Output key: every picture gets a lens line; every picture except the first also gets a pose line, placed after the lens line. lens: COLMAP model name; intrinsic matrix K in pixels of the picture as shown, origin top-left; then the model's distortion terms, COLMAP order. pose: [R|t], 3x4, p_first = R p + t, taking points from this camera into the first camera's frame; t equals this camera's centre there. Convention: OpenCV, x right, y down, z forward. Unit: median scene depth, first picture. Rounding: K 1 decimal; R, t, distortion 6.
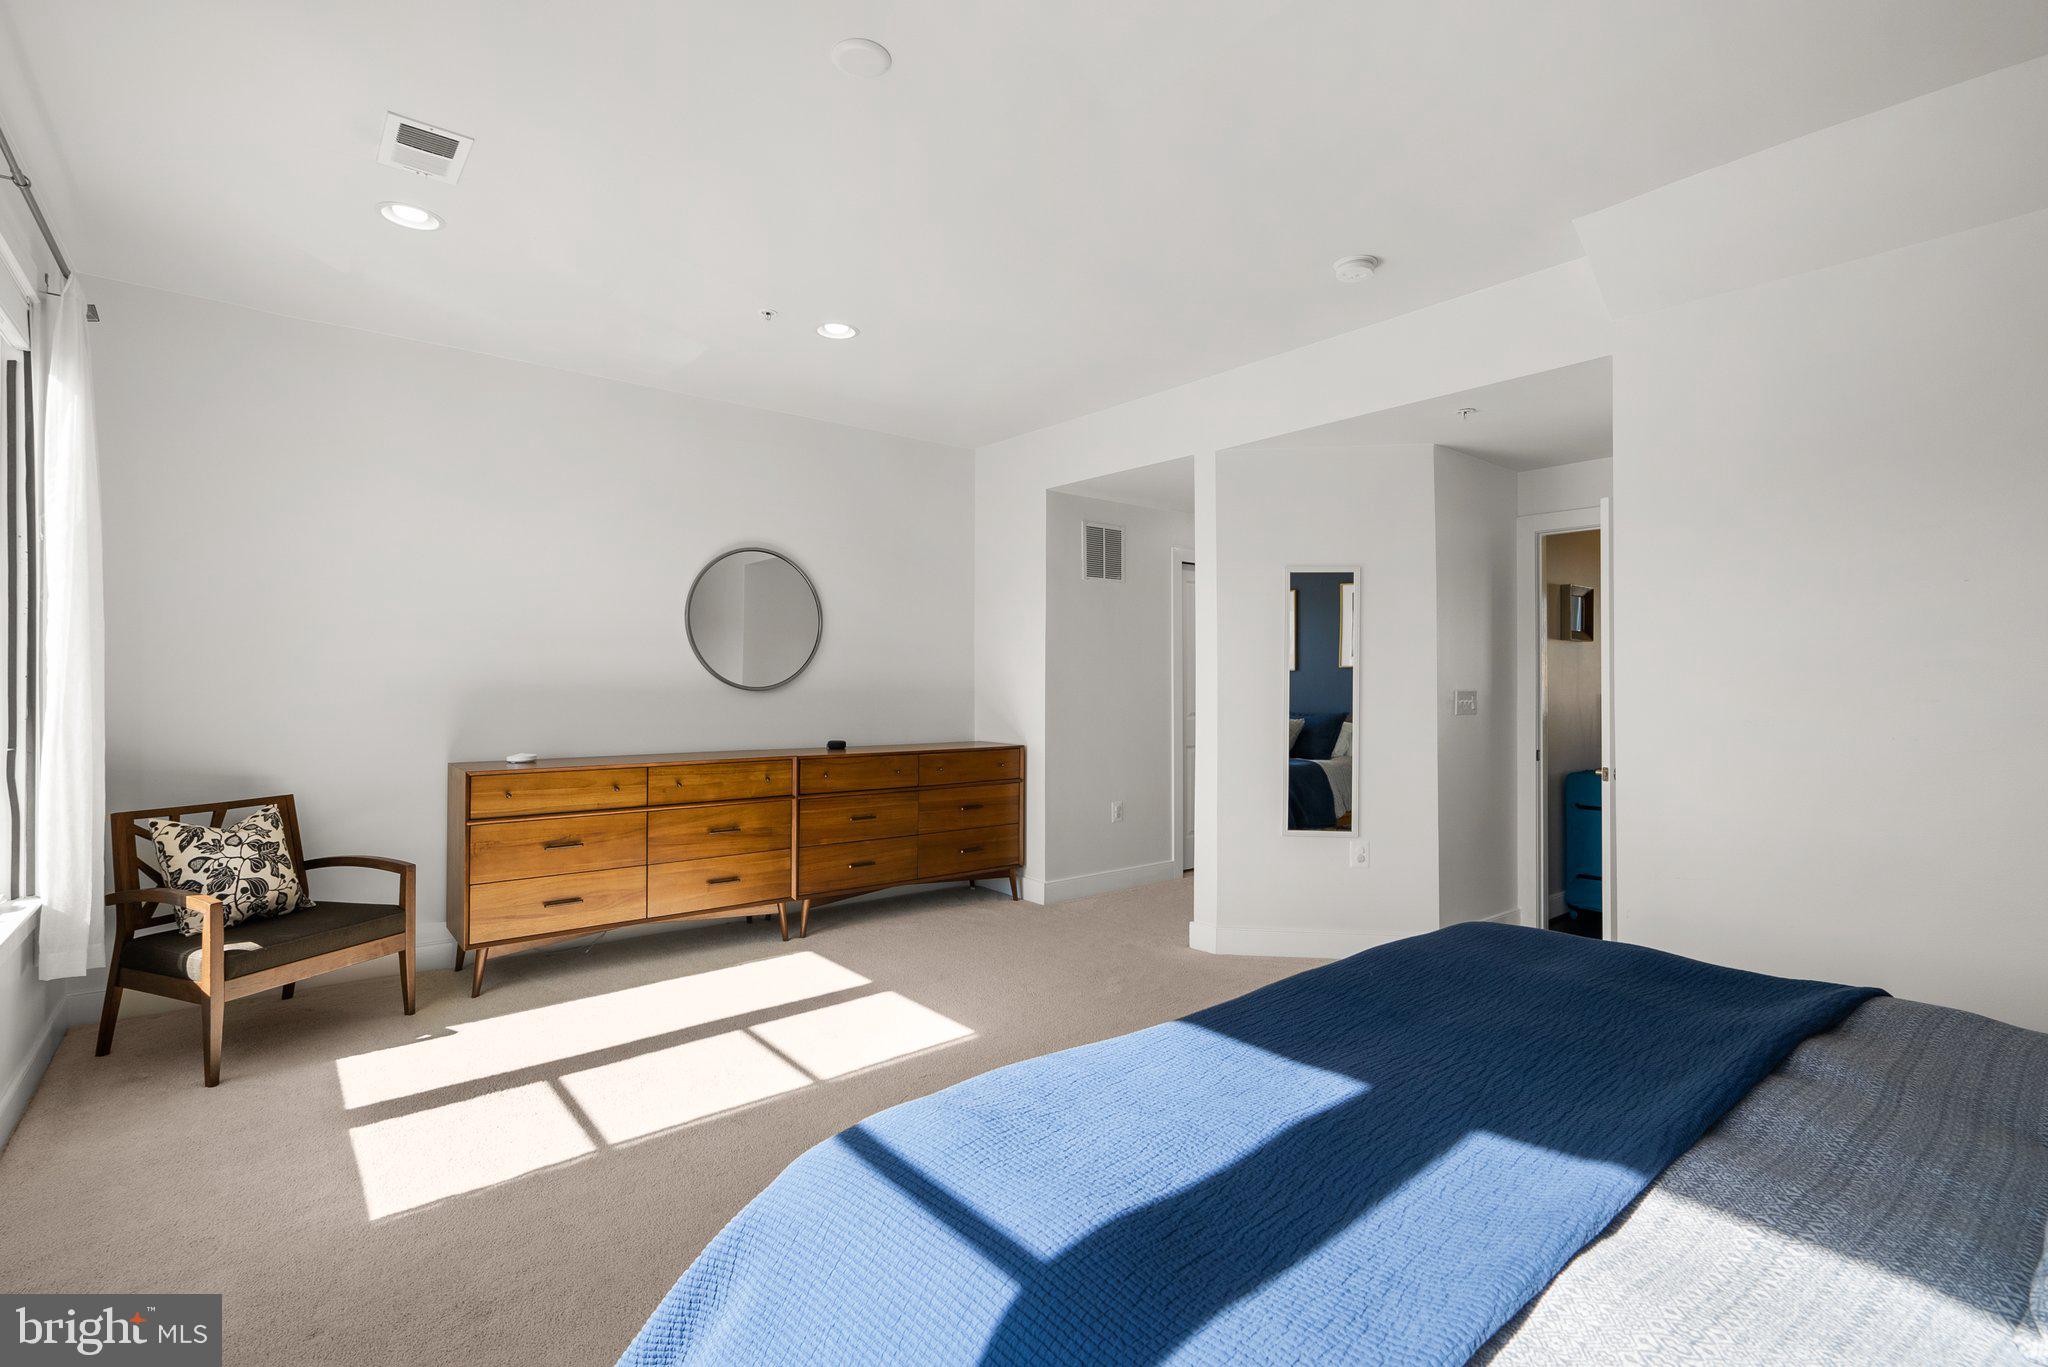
lens RADIAL K [[942.6, 0, 1027.9], [0, 942.6, 681.9], [0, 0, 1]] dist [-0.006969, 0.003868]
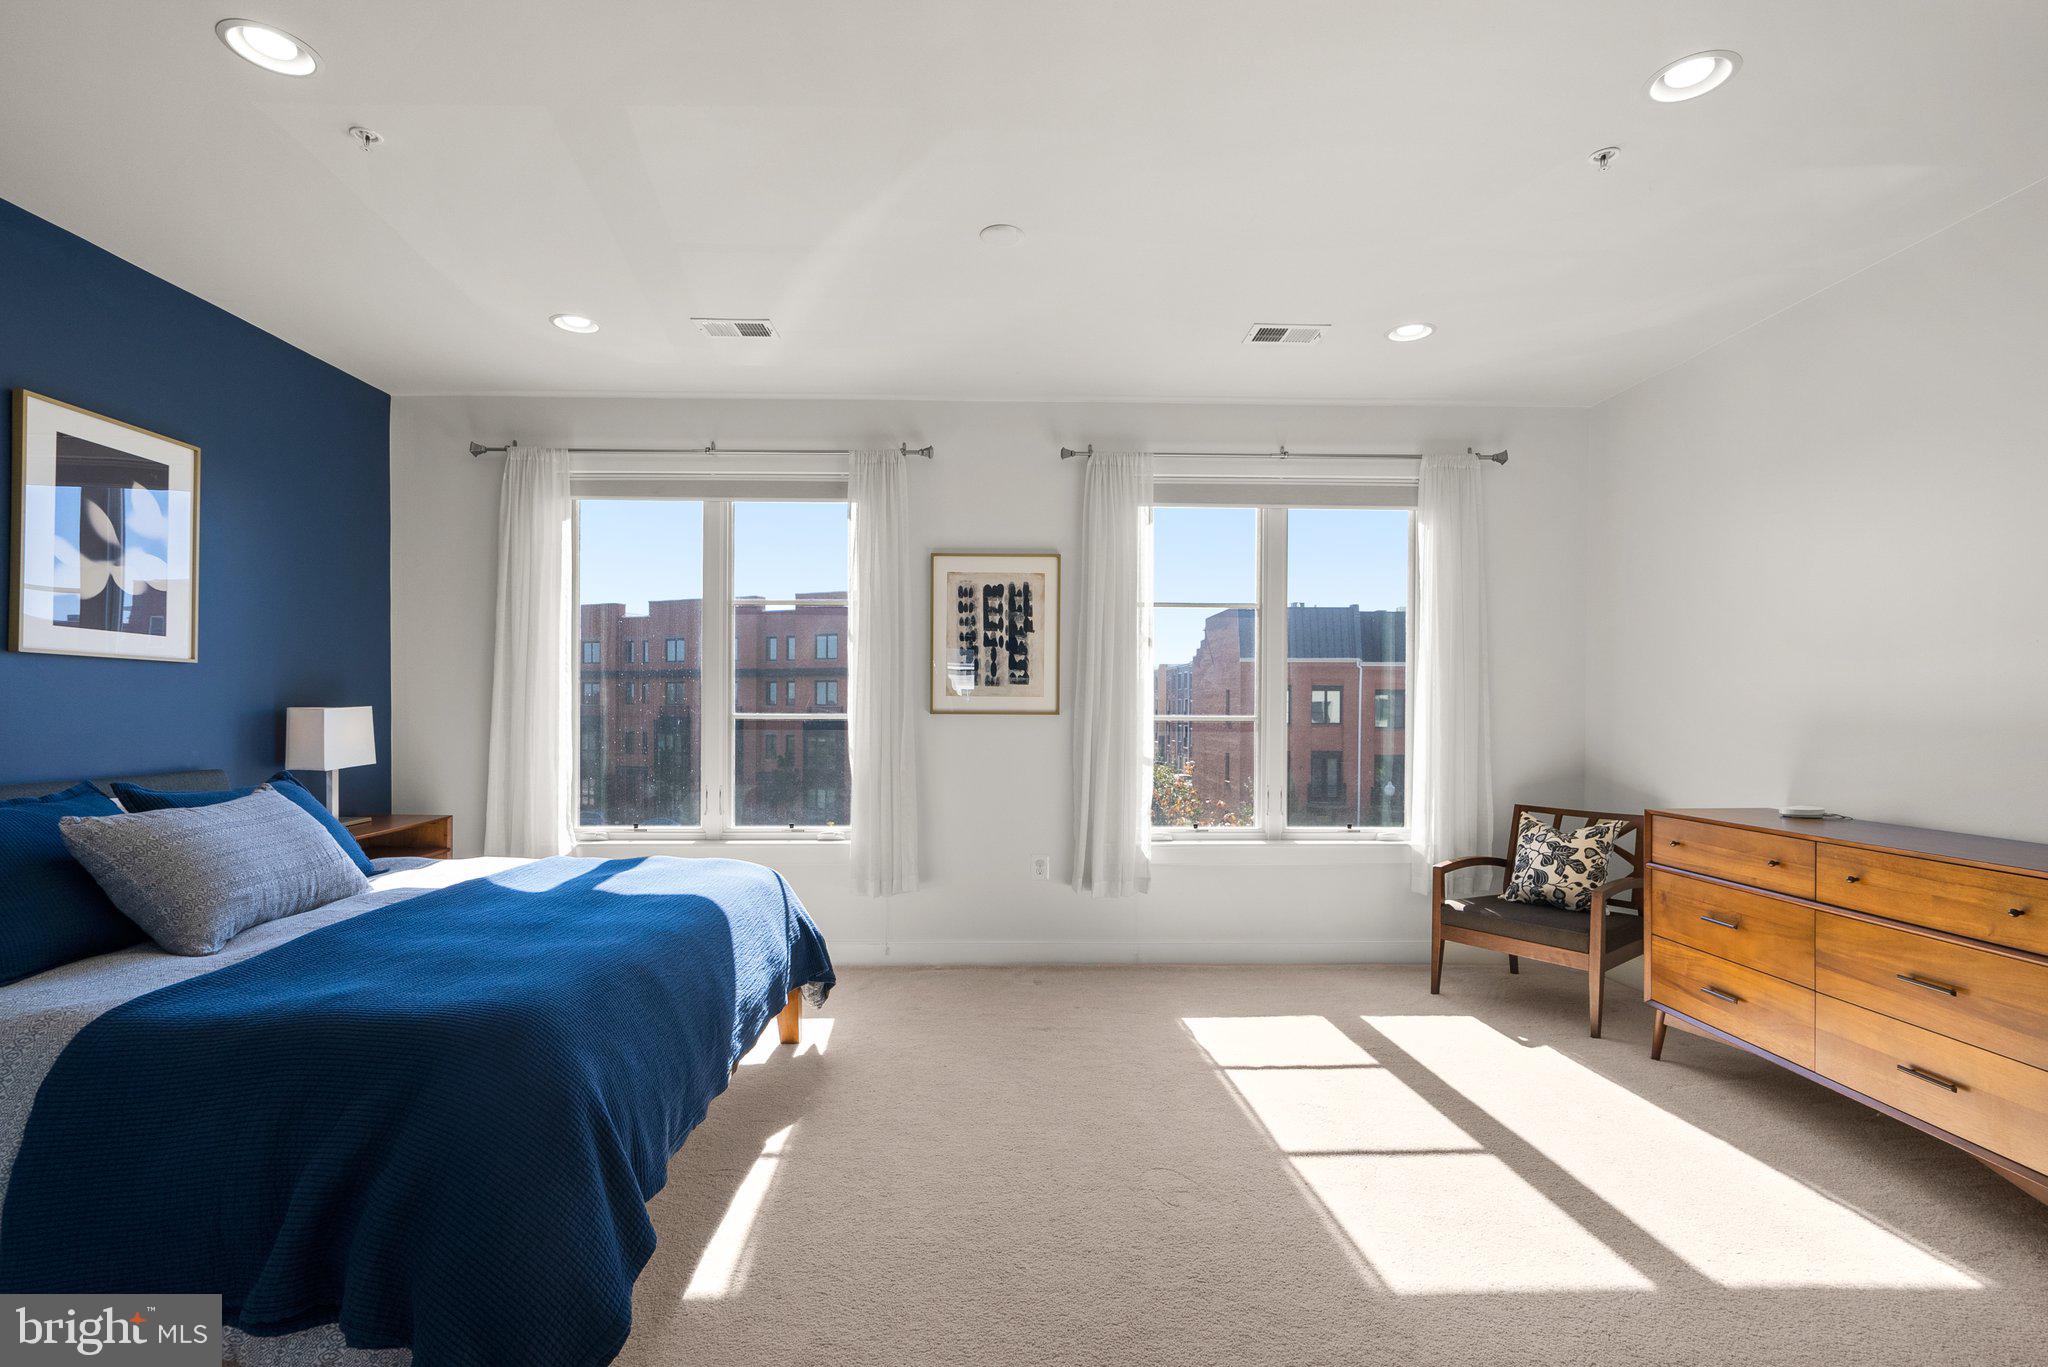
lens RADIAL K [[942.6, 0, 1018.4], [0, 942.6, 694.0], [0, 0, 1]] dist [-0.006969, 0.003868]
pose [[-0.602445, -0.014876, -0.798022, 0.568473], [-0.005066, 0.999877, -0.014815, -0.002146], [0.798144, -0.004882, -0.602447, 1.158986]]
